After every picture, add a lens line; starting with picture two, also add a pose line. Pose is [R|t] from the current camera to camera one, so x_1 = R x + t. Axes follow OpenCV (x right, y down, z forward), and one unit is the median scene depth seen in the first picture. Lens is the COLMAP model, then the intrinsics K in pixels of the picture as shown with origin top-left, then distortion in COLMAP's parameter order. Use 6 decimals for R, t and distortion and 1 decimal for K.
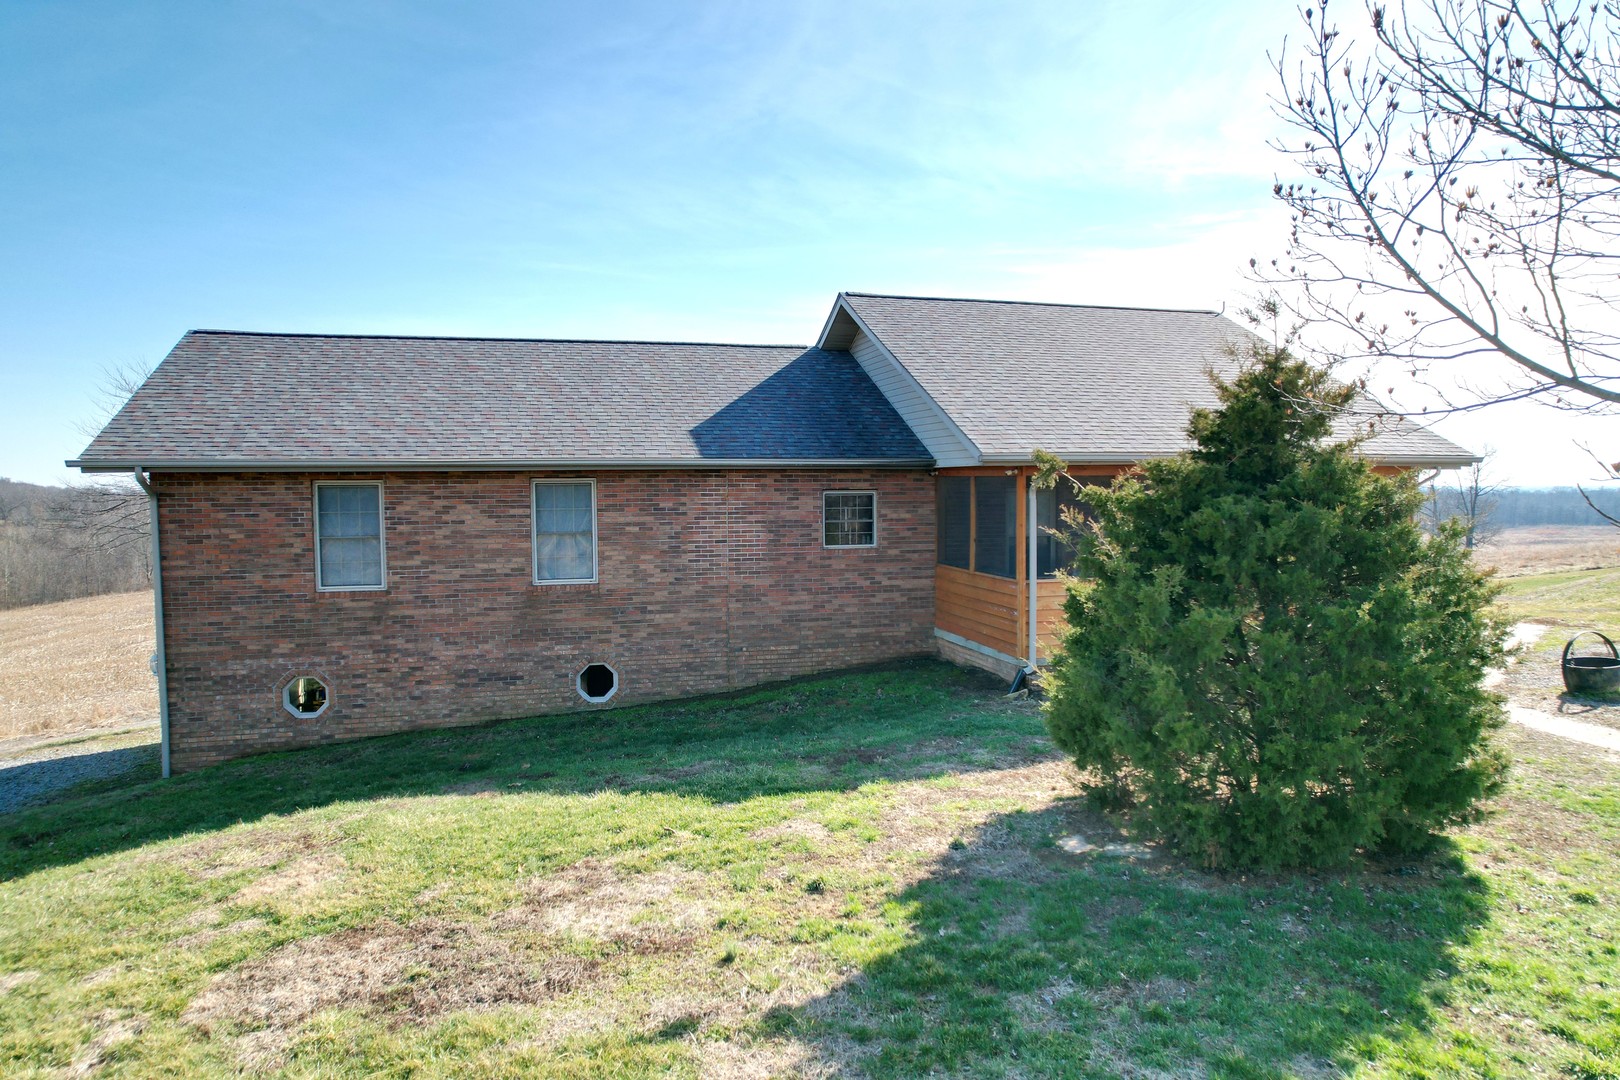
lens RADIAL K [[1132.6, 0, 813.2], [0, 1132.6, 544.9], [0, 0, 1]] dist [-0.034761, -0.003281]
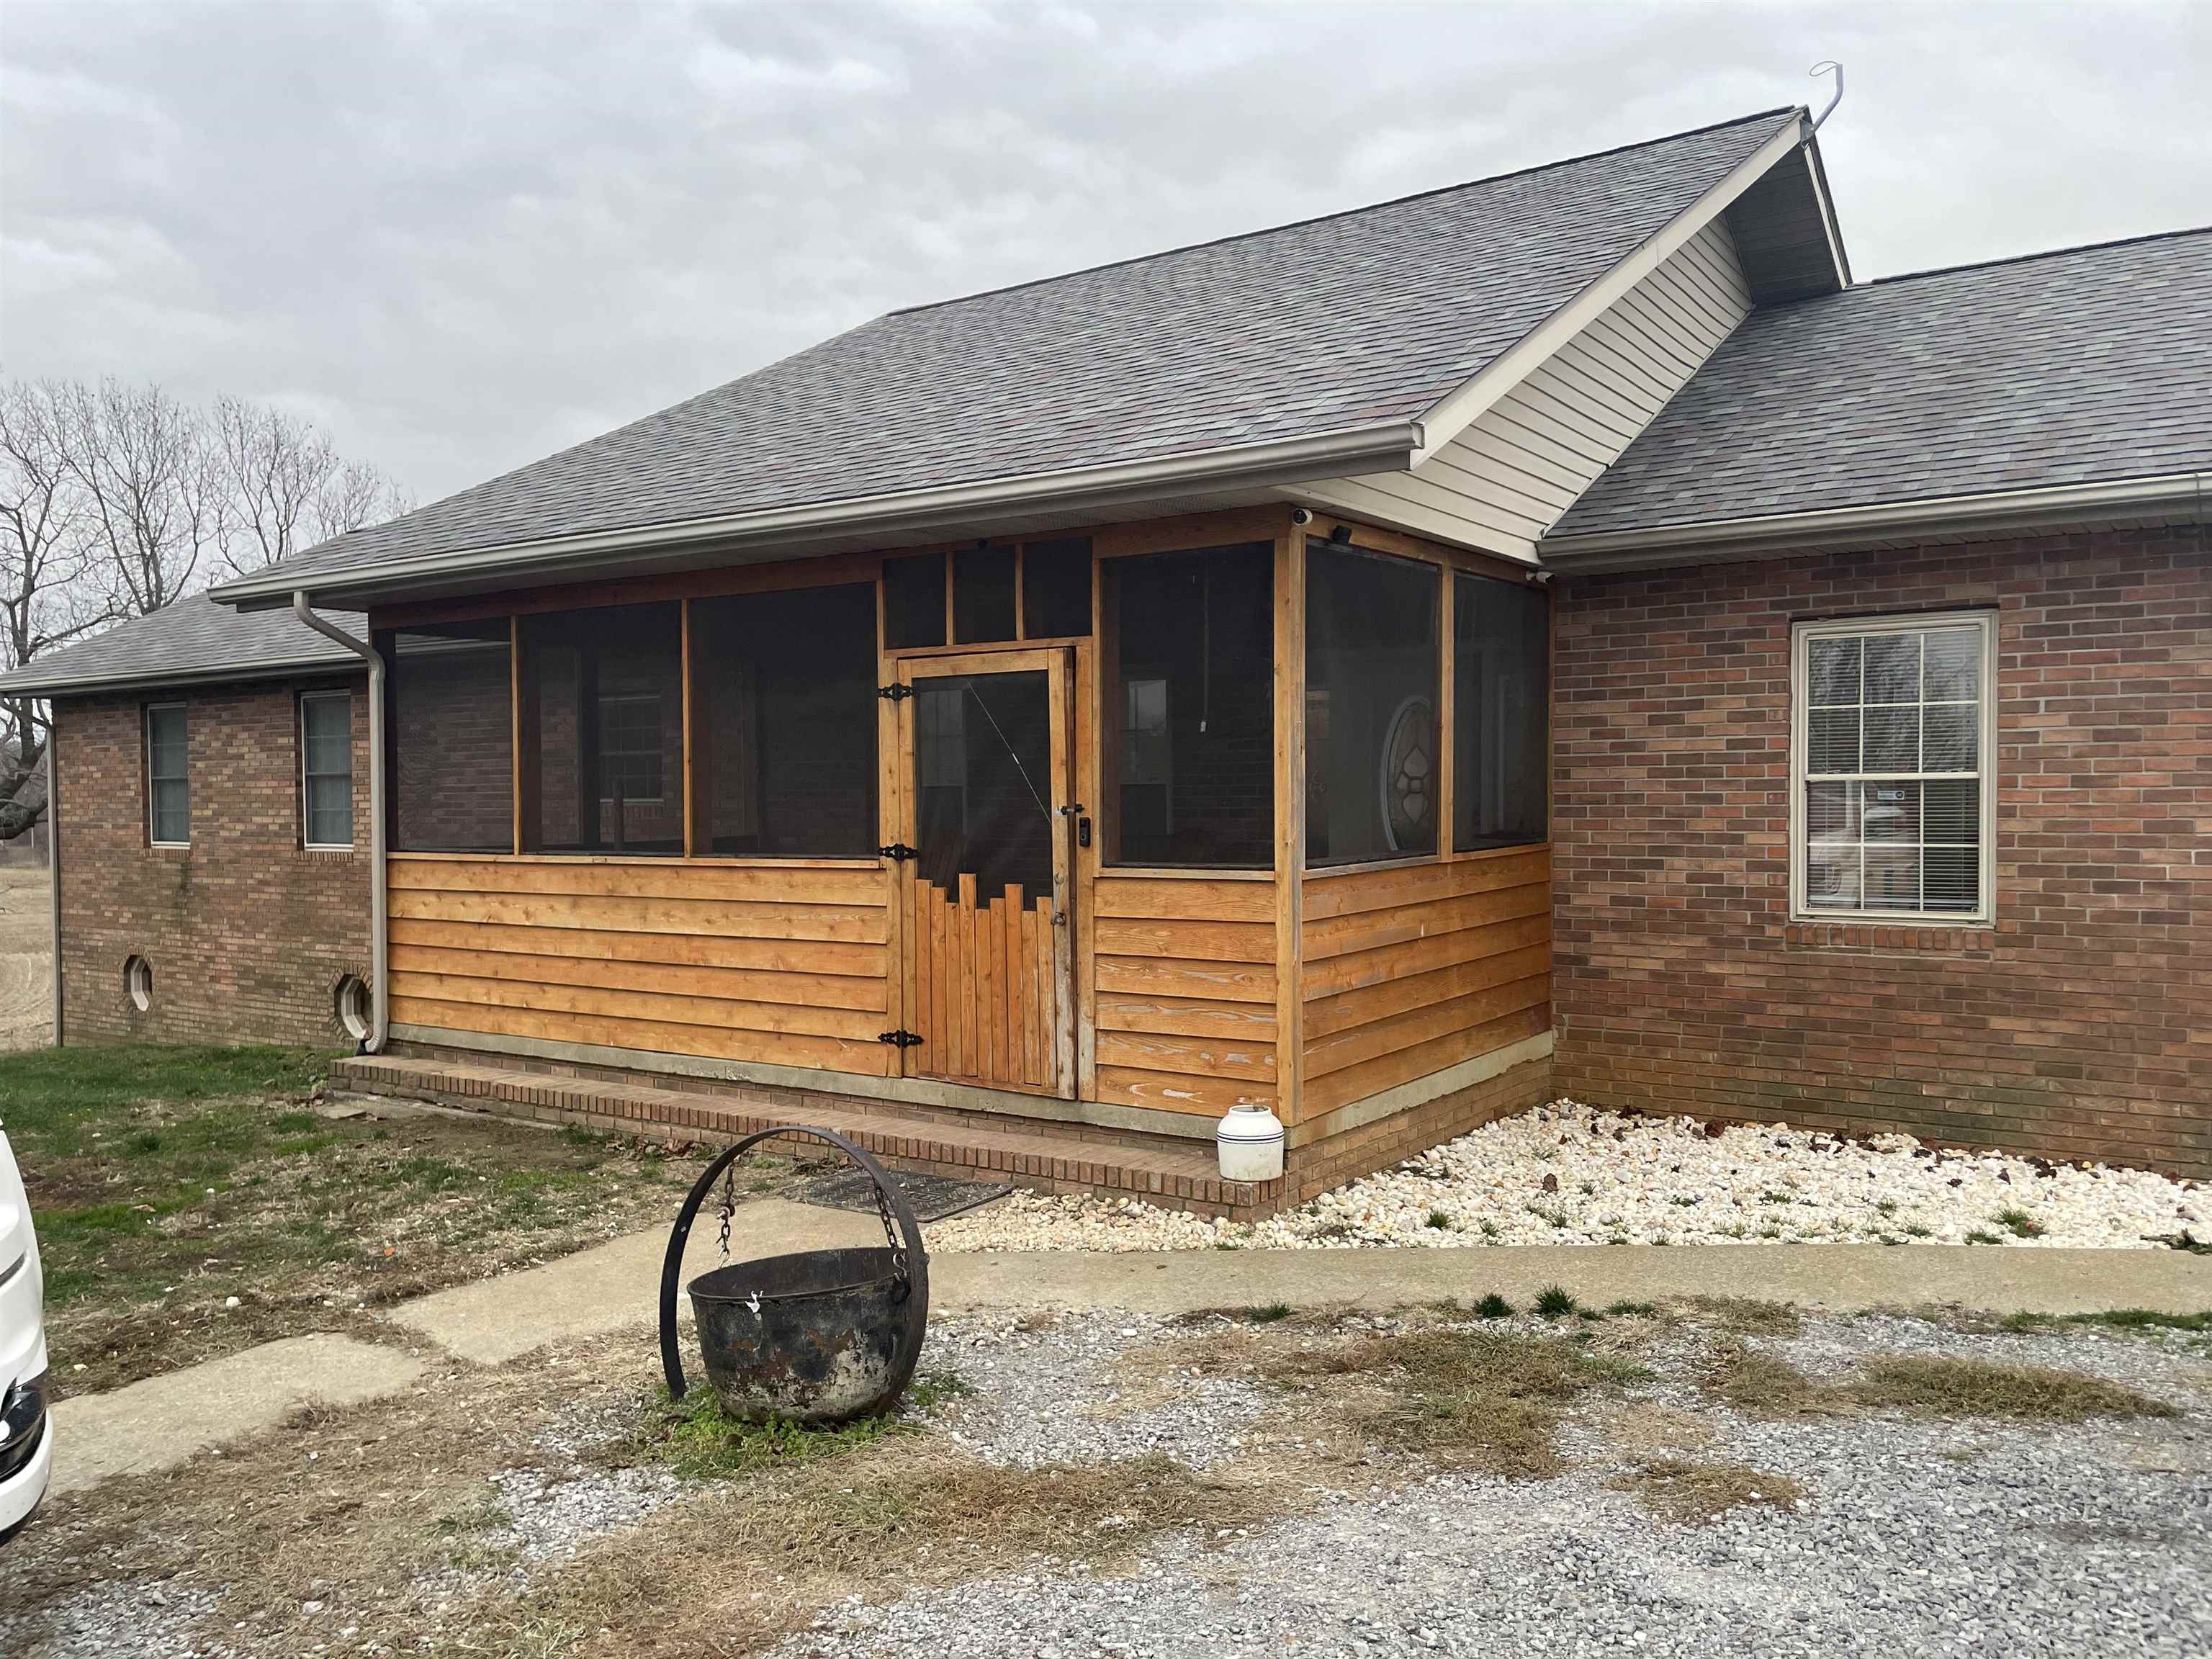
lens RADIAL K [[1690.1, 0, 1113.8], [0, 1690.1, 833.9], [0, 0, 1]] dist [0.089812, -0.121440]
pose [[0.647081, 0.019083, -0.762182, 0.868499], [-0.038887, 0.999212, -0.007997, 0.015394], [0.761429, 0.034814, 0.647313, 0.726627]]
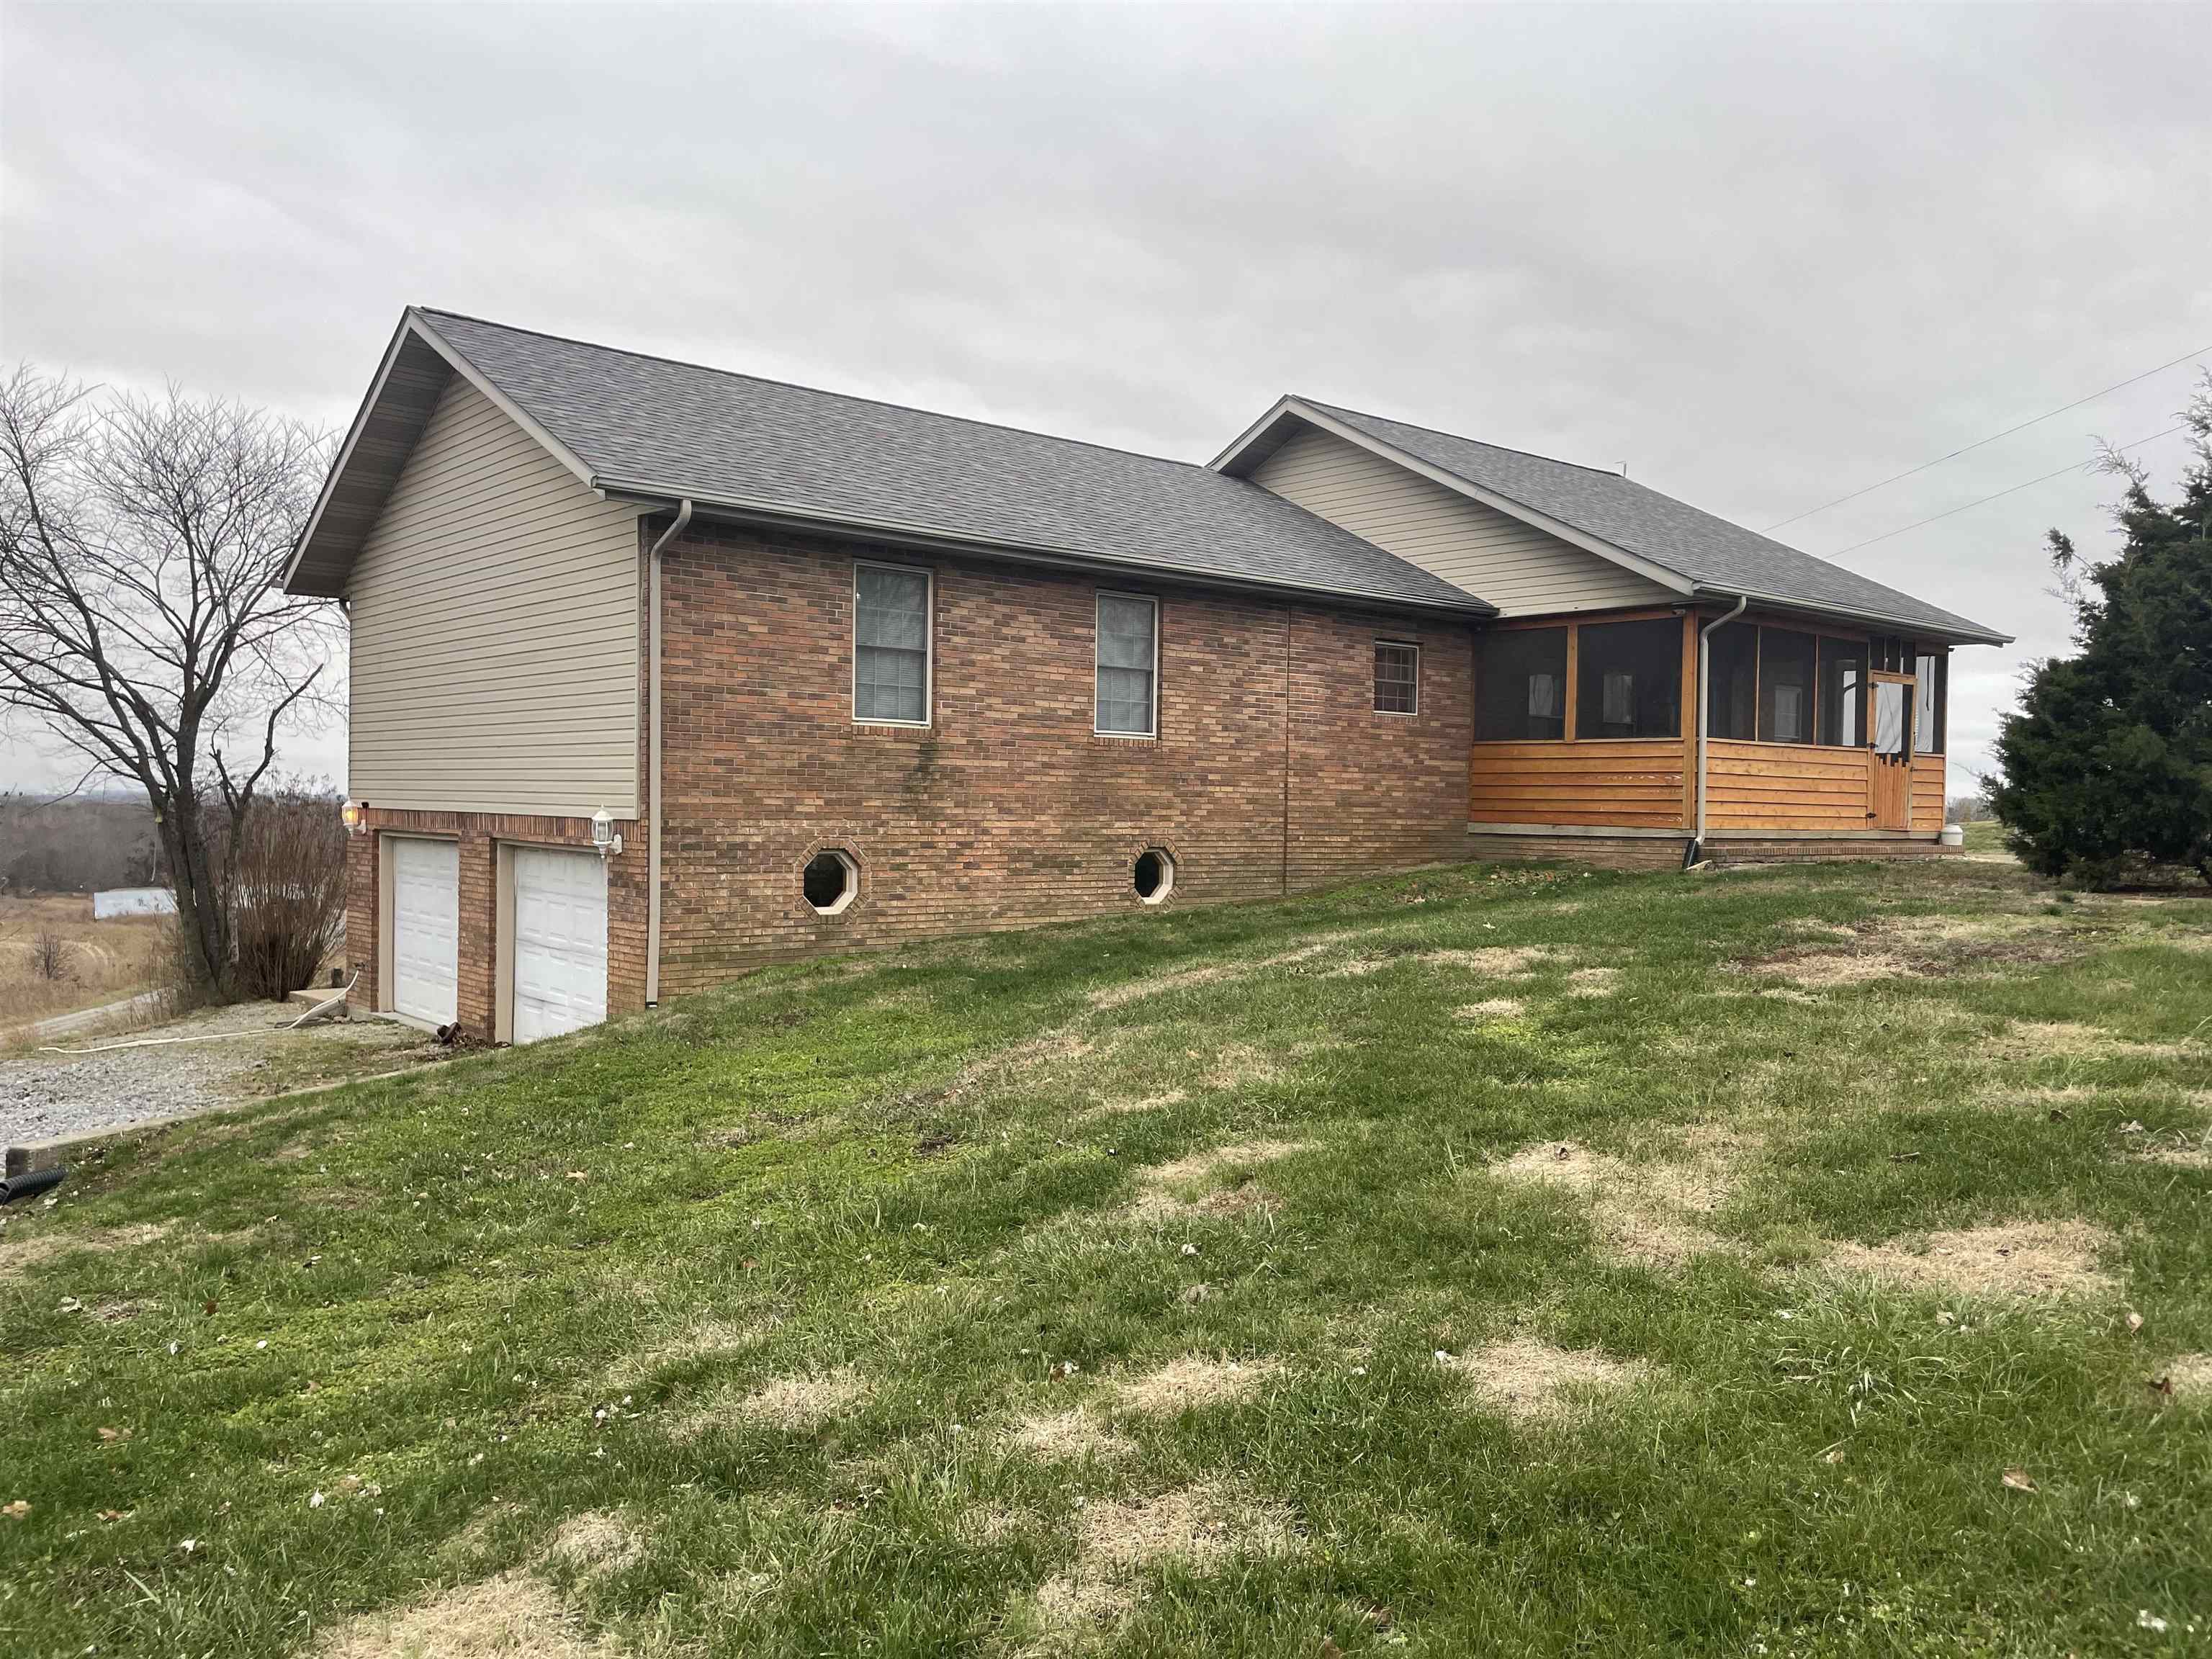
lens RADIAL K [[1690.1, 0, 1104.4], [0, 1690.1, 835.1], [0, 0, 1]] dist [0.089812, -0.121440]
pose [[0.904849, 0.014362, 0.425490, -0.719088], [0.002706, 0.999217, -0.039483, 0.145288], [-0.425724, 0.036877, 0.904101, 0.023656]]
